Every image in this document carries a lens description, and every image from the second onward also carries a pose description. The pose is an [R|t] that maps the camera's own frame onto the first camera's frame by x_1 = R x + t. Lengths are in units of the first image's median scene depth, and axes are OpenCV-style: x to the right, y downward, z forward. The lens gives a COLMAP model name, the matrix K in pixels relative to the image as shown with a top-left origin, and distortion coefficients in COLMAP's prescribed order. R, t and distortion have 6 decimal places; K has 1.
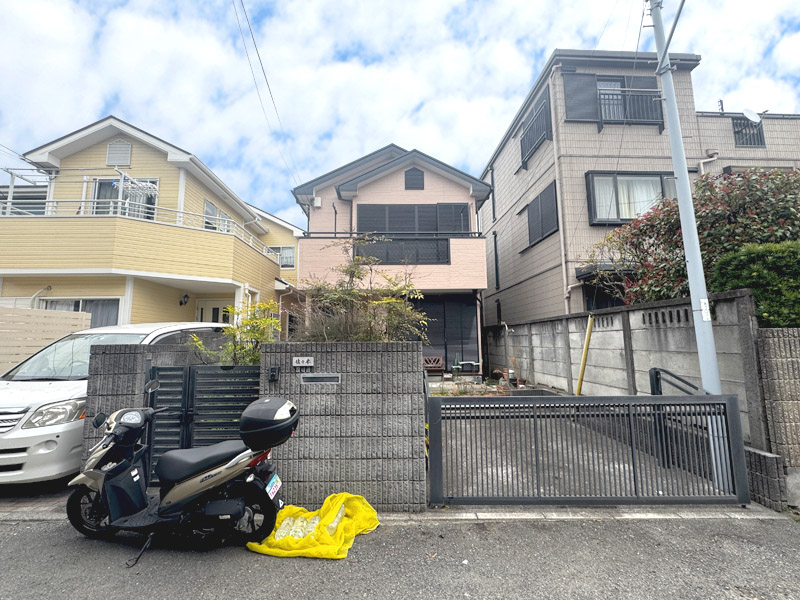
lens RADIAL K [[354.6, 0, 395.1], [0, 354.6, 300.8], [0, 0, 1]] dist [-0.000626, -0.000380]
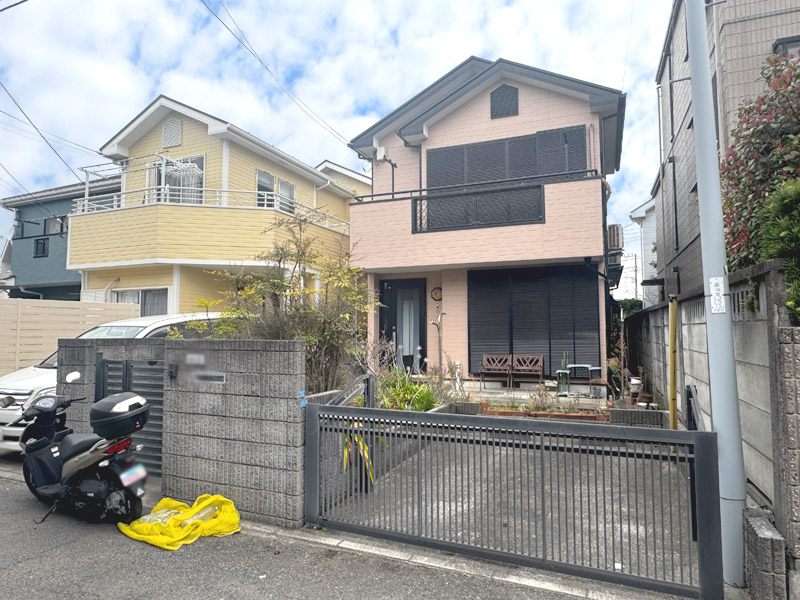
lens RADIAL K [[501.8, 0, 400.2], [0, 501.8, 301.1], [0, 0, 1]] dist [-0.005778, 0.004541]
pose [[0.915413, -0.016065, -0.402195, 0.619575], [0.039830, 0.997914, 0.050797, -0.026161], [0.400540, -0.062519, 0.914144, -0.013050]]
